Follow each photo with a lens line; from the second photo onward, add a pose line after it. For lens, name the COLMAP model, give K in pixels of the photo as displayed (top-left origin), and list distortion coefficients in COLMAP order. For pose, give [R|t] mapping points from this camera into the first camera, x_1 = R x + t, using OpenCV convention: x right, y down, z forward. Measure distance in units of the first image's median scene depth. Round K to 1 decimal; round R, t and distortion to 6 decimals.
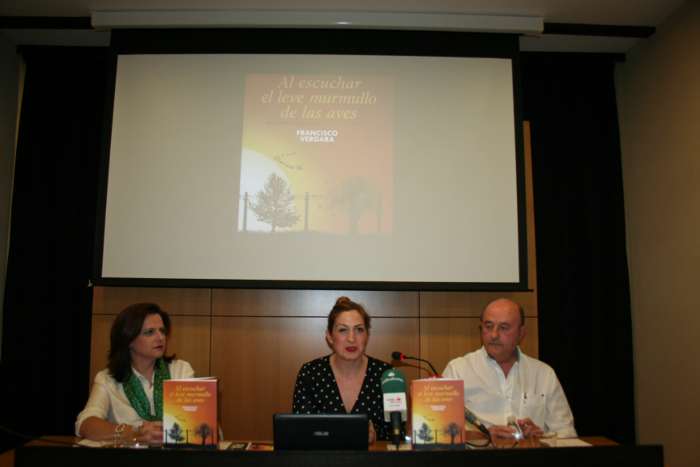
lens RADIAL K [[585.4, 0, 350.0], [0, 585.4, 233.5], [0, 0, 1]] dist [-0.140858, 0.087818]
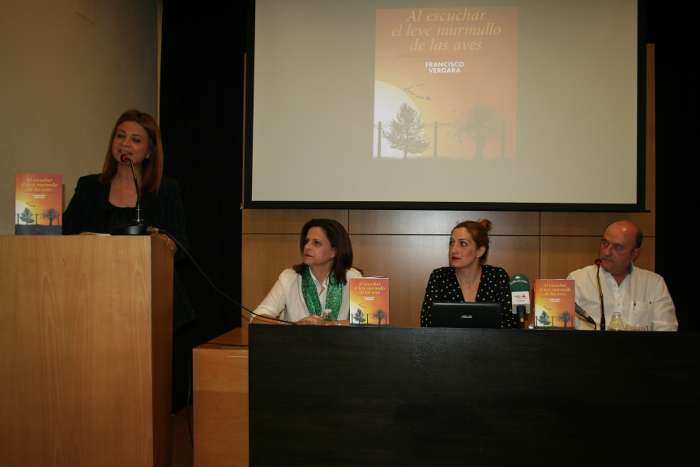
lens RADIAL K [[731.4, 0, 350.3], [0, 731.4, 222.0], [0, 0, 1]] dist [-0.067882, 0.002663]
pose [[0.990830, 0.000383, -0.135116, -0.047889], [0.015066, 0.993447, 0.113295, -0.040105], [0.134274, -0.114292, 0.984331, -0.379276]]
